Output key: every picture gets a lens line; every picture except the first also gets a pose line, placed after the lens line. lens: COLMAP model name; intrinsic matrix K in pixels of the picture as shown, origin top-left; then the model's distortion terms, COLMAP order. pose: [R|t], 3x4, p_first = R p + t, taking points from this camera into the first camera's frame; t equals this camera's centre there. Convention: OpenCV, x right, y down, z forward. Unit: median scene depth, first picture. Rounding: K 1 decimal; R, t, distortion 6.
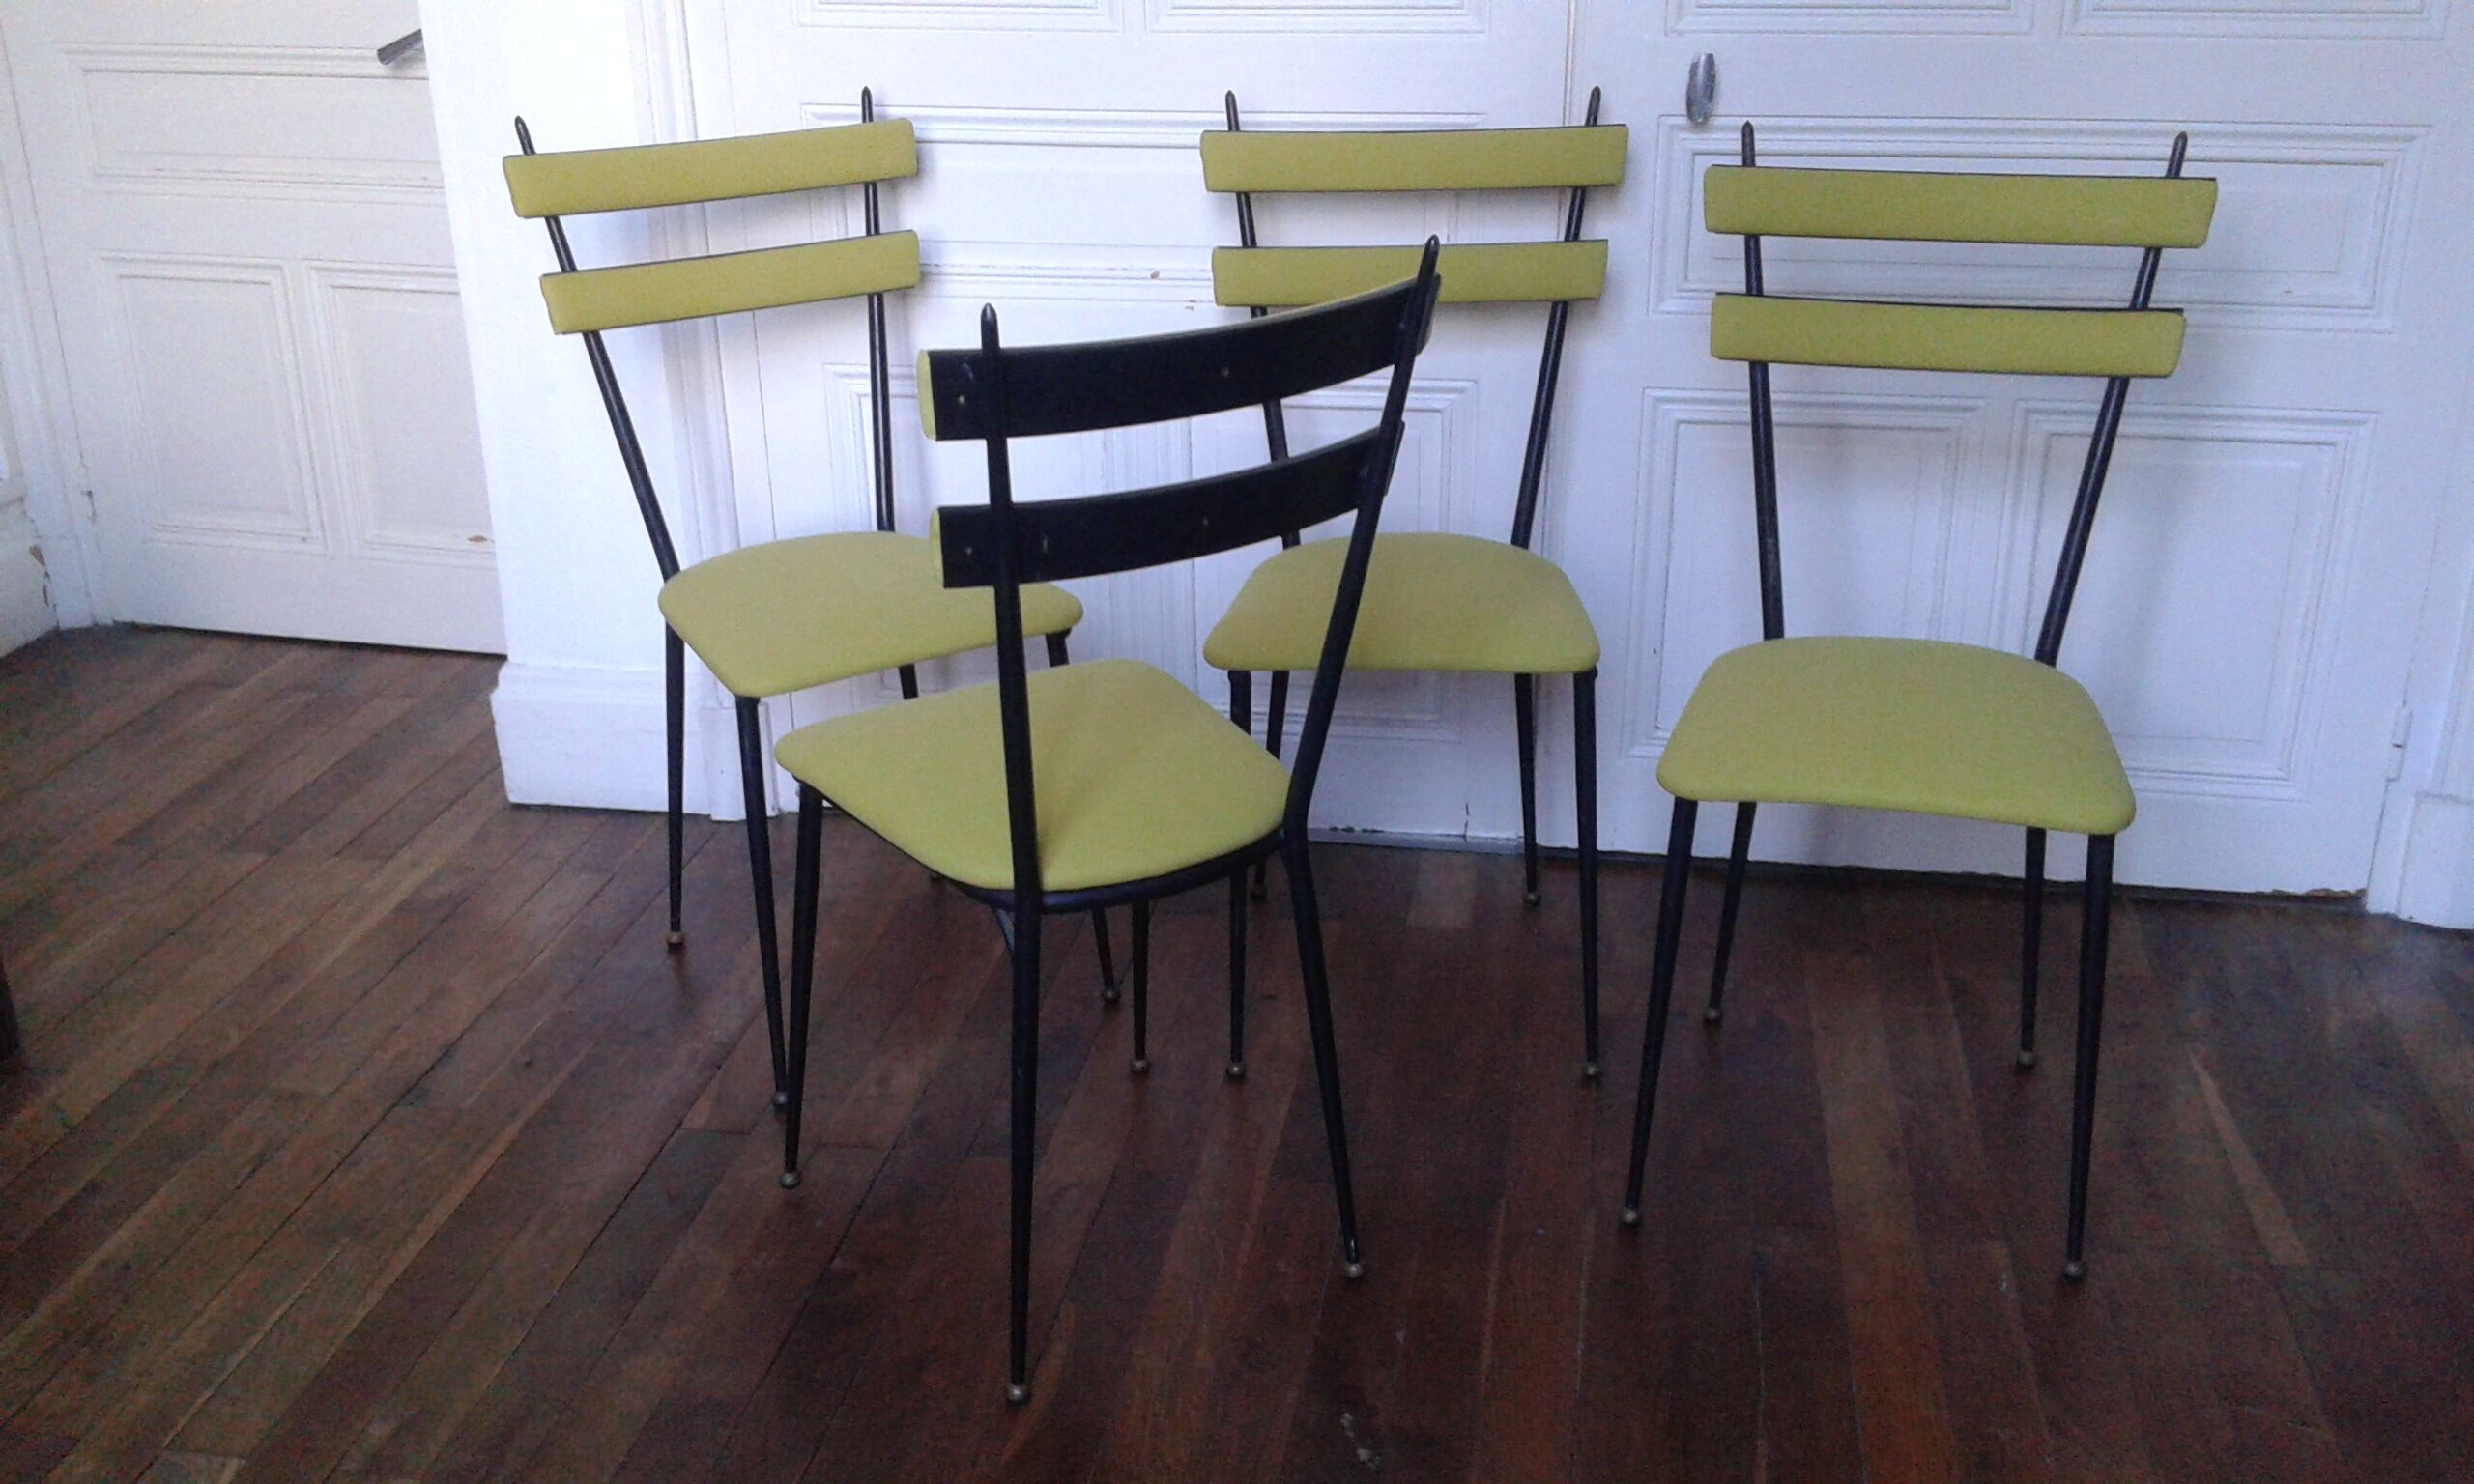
lens RADIAL K [[2340.6, 0, 1237.0], [0, 2340.6, 742.0], [0, 0, 1]] dist [0.095840, -0.264222]
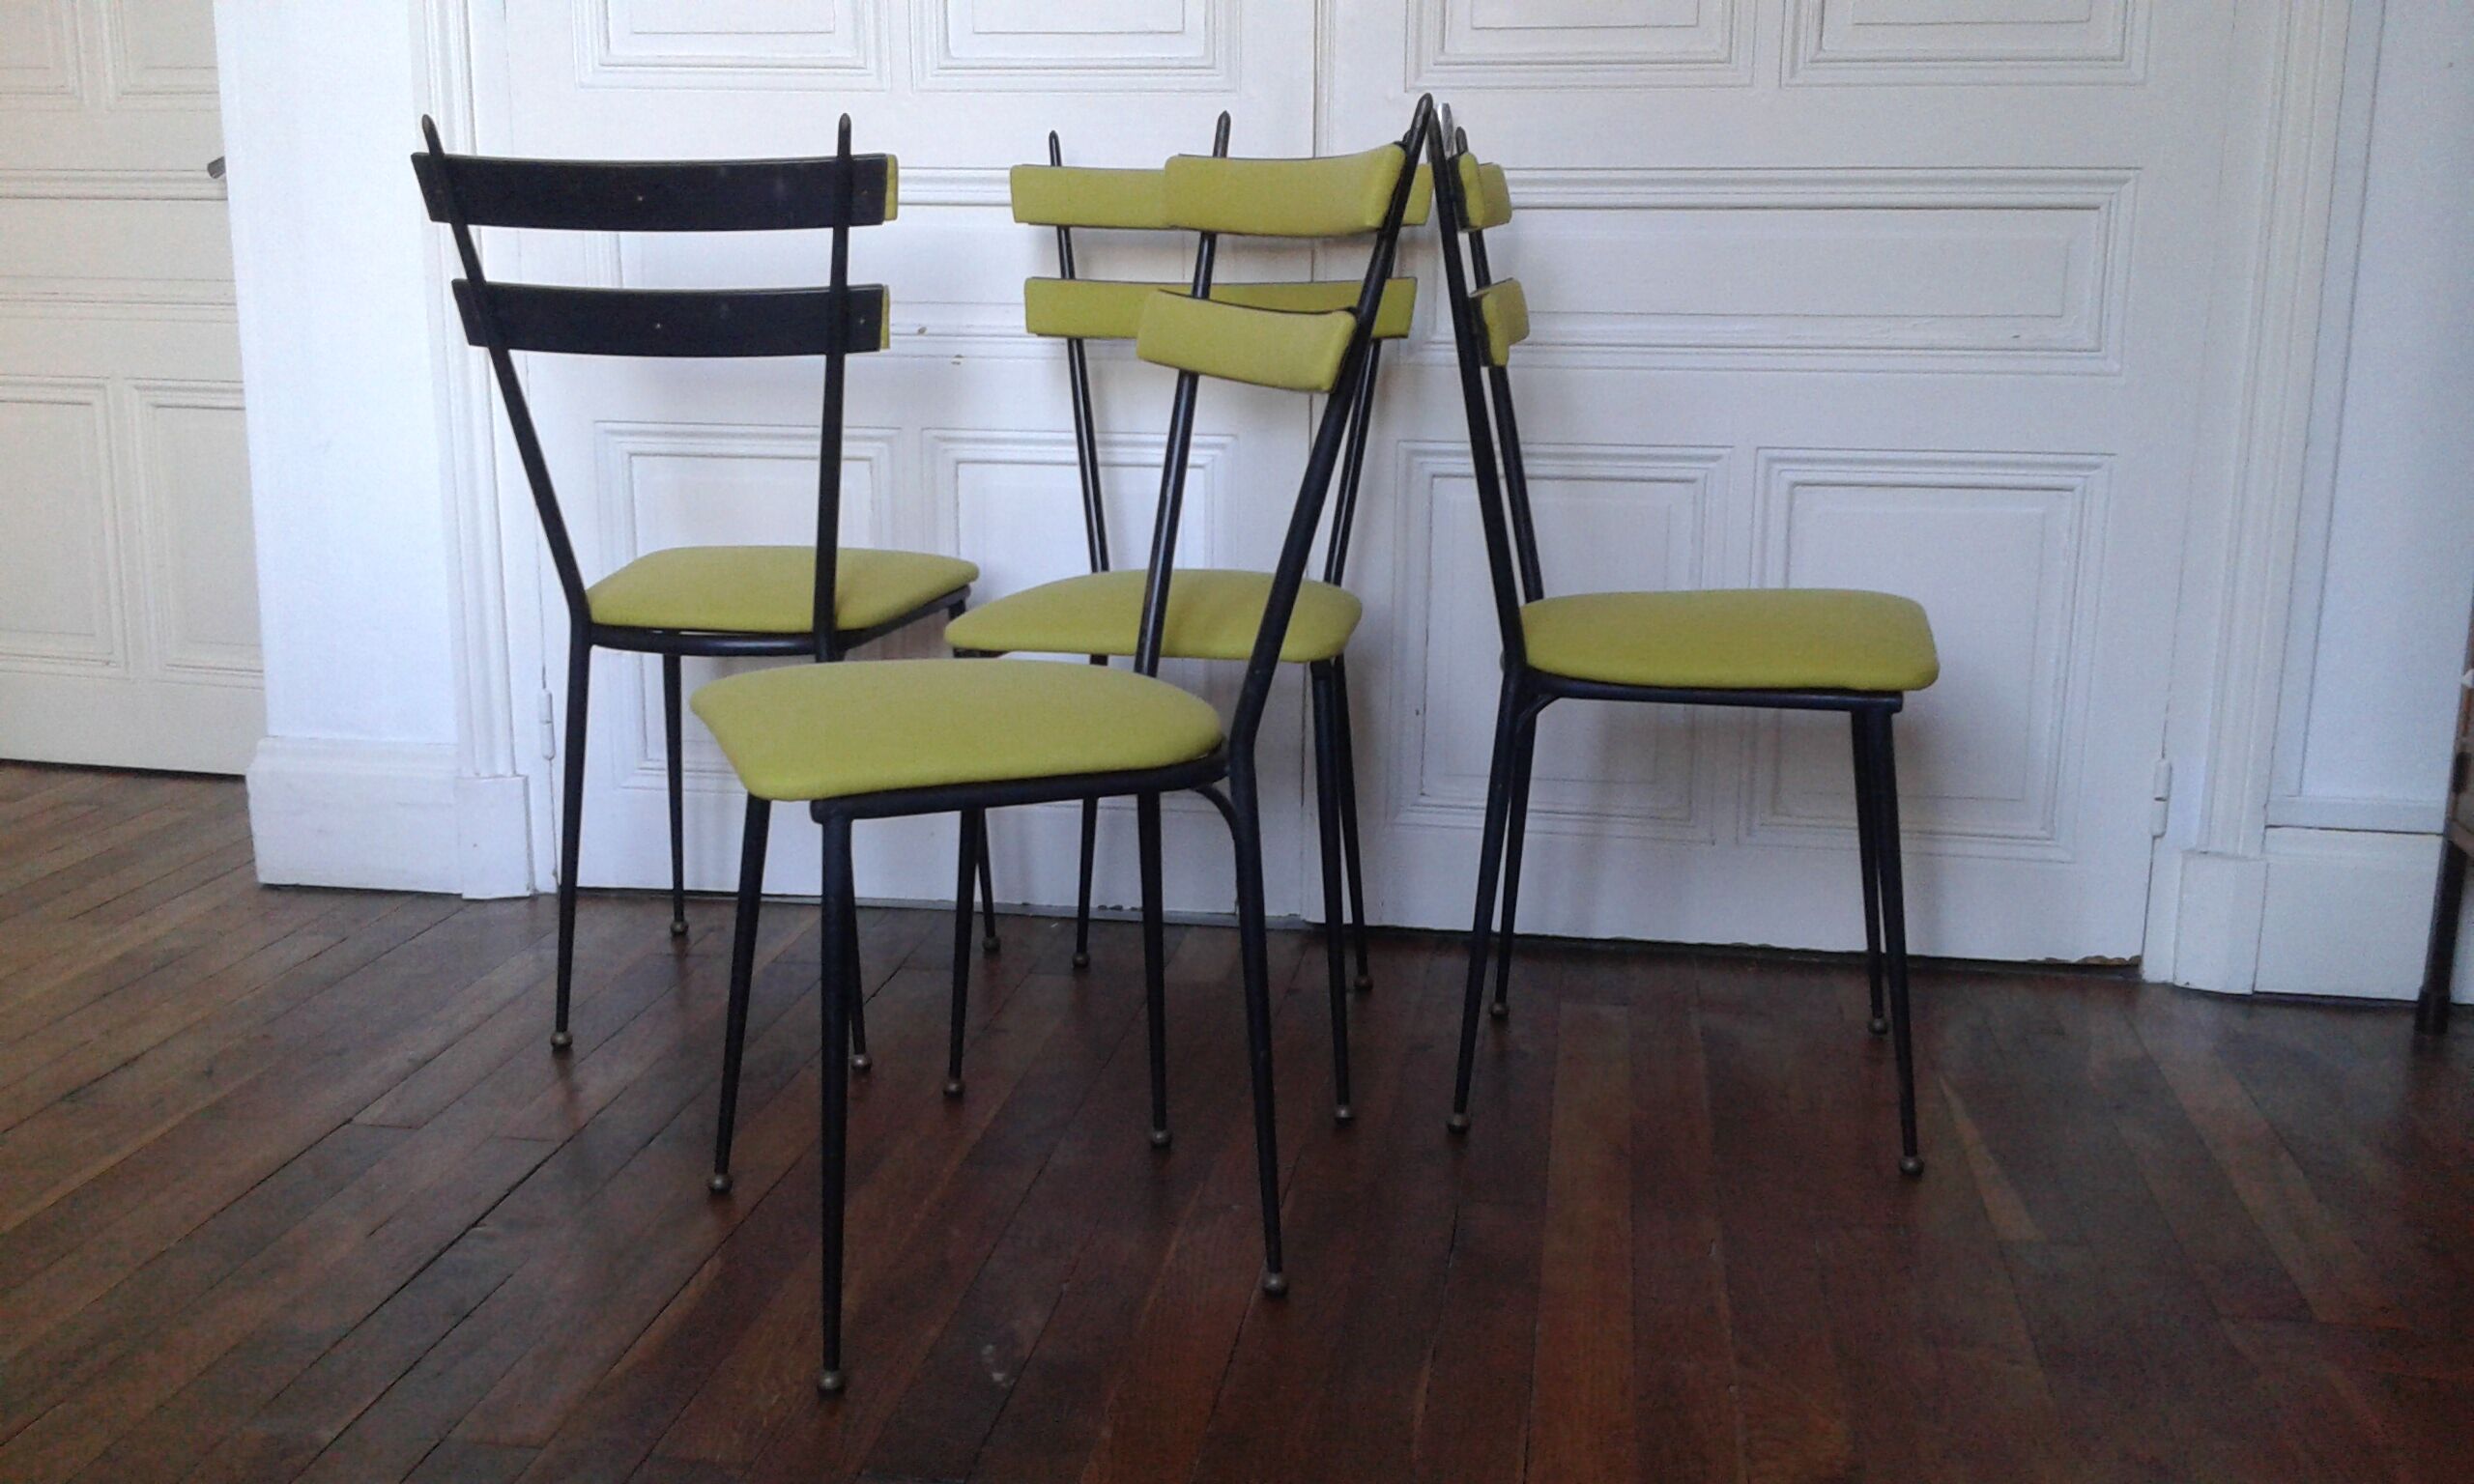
lens RADIAL K [[2320.0, 0, 1237.0], [0, 2320.0, 742.0], [0, 0, 1]] dist [0.118659, -0.316671]
pose [[0.999774, 0.017616, 0.011875, 0.098488], [-0.015252, 0.984268, -0.176023, 0.161075], [-0.014789, 0.175802, 0.984315, 0.039556]]
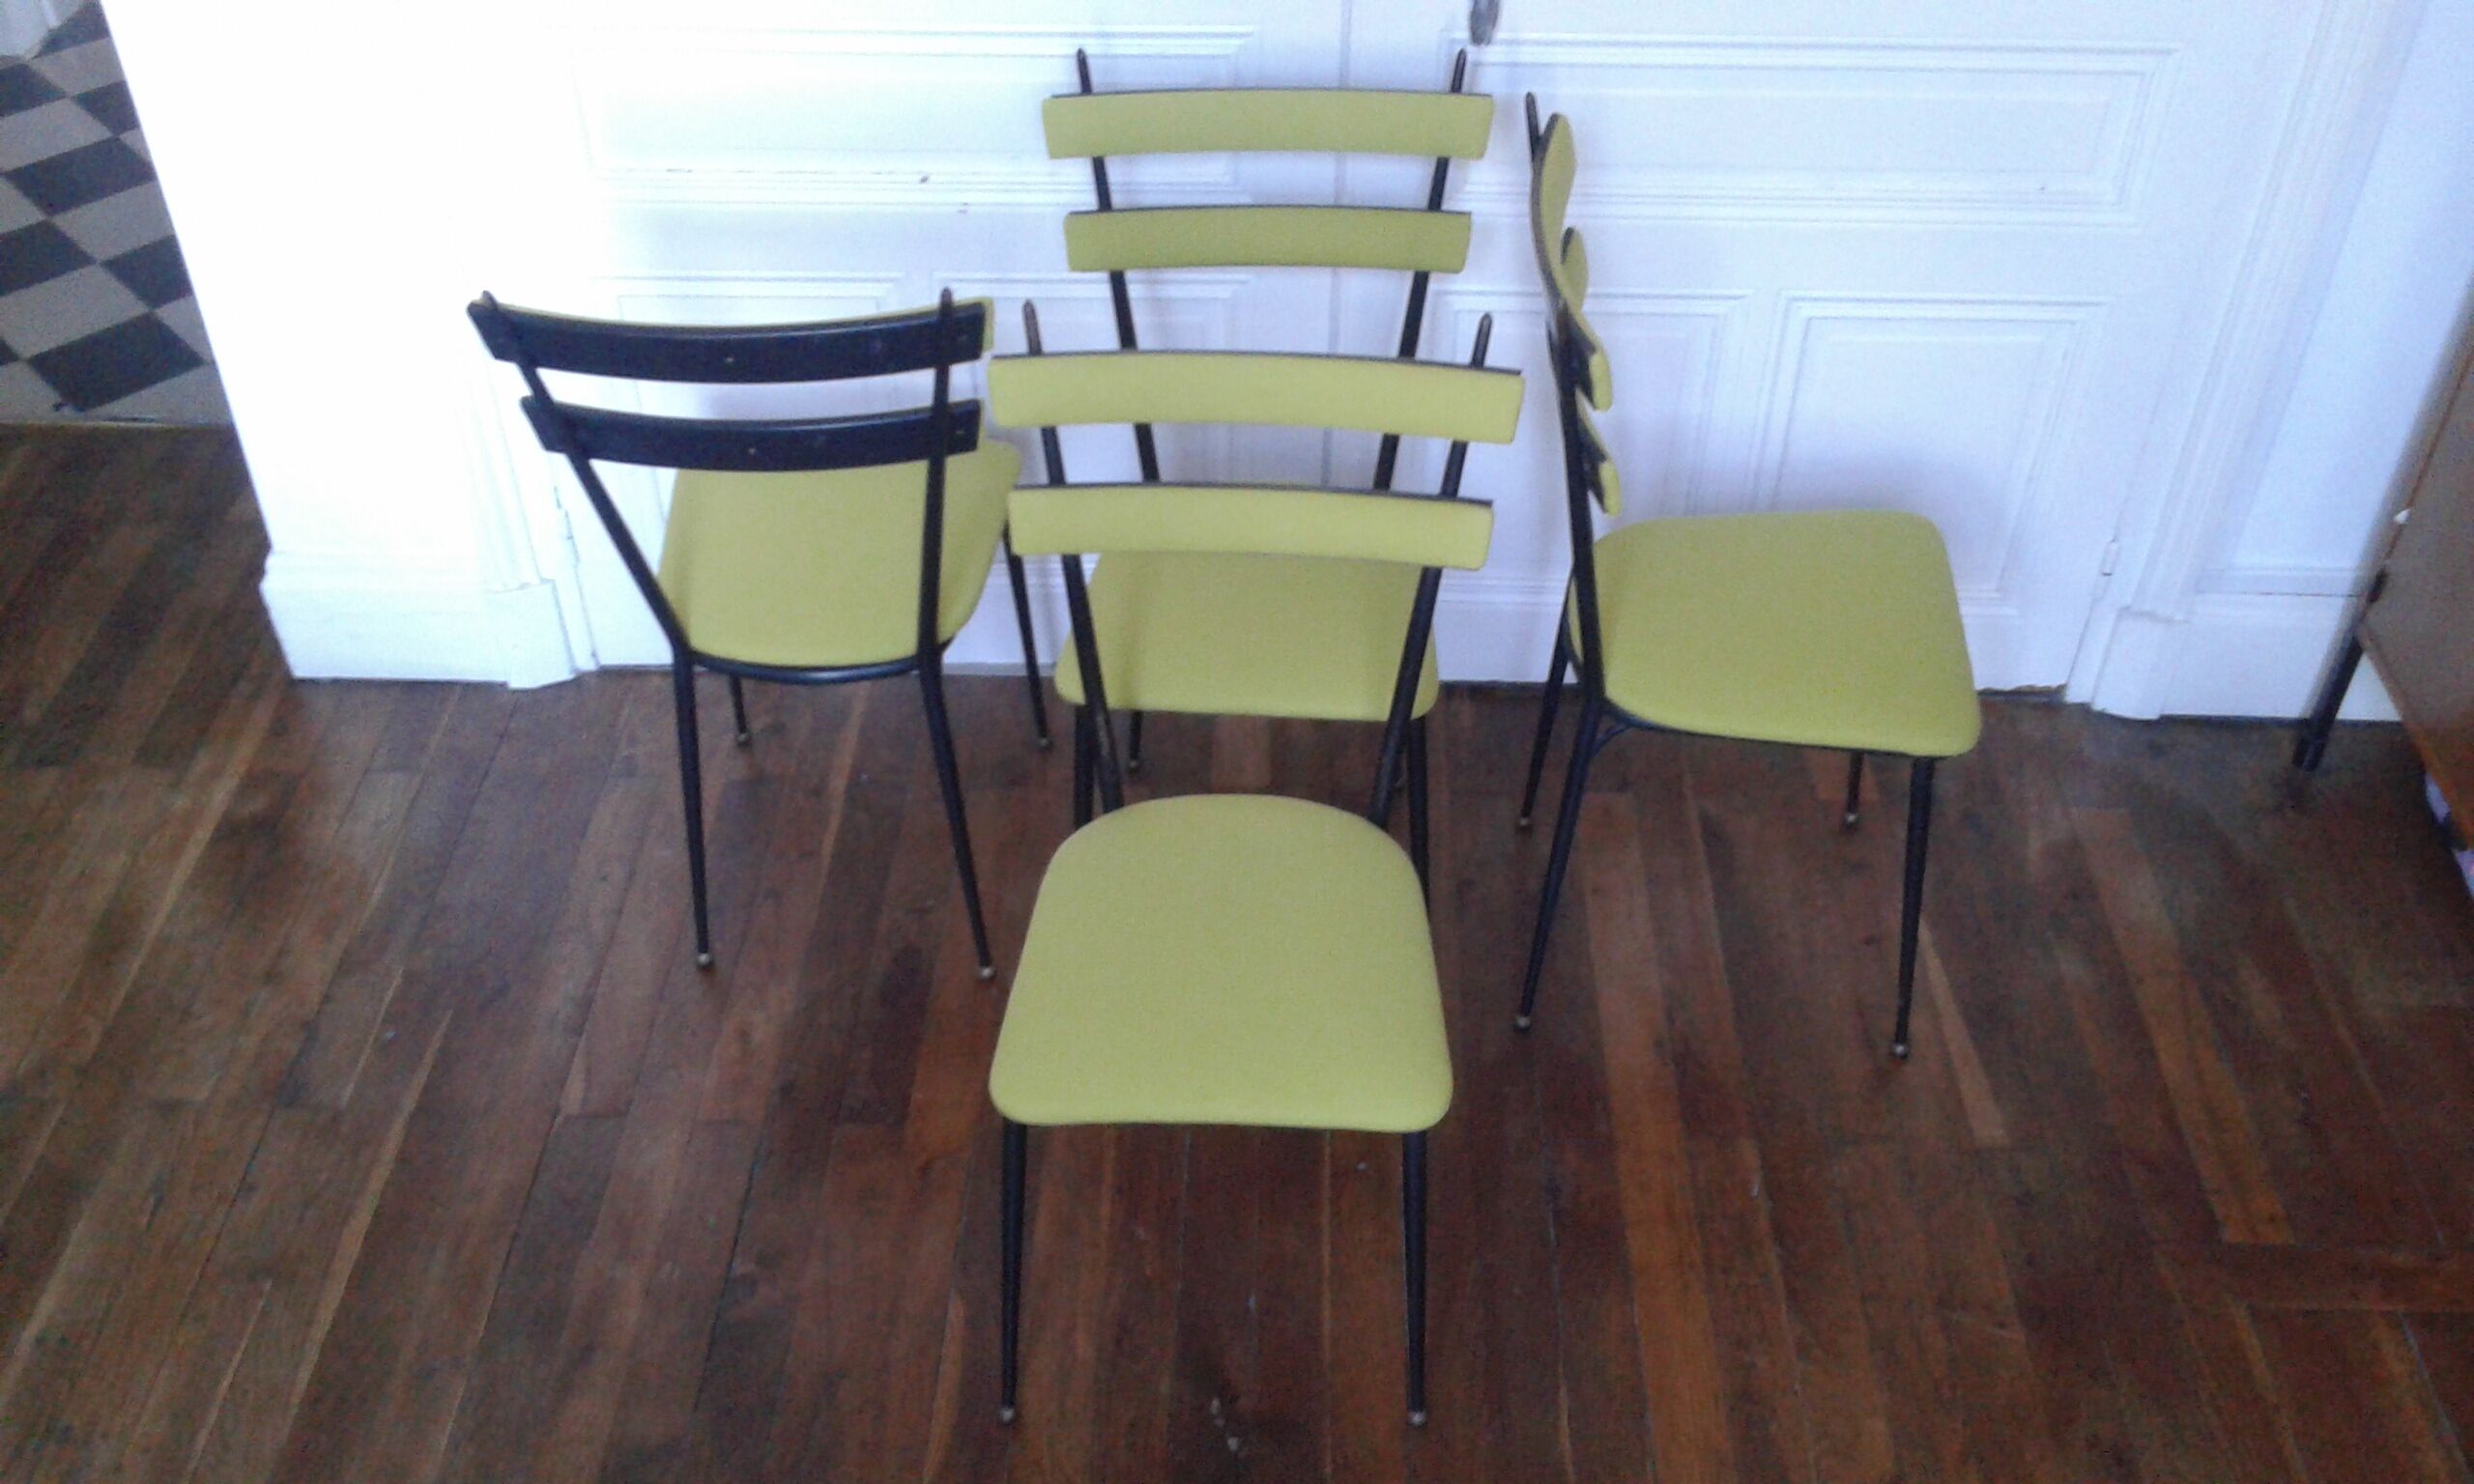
lens RADIAL K [[2320.0, 0, 1237.0], [0, 2320.0, 742.0], [0, 0, 1]] dist [0.118659, -0.316671]
pose [[0.990176, -0.079881, 0.114766, -0.036959], [0.038996, 0.945947, 0.321967, -0.298070], [-0.134282, -0.314329, 0.939769, 0.012101]]
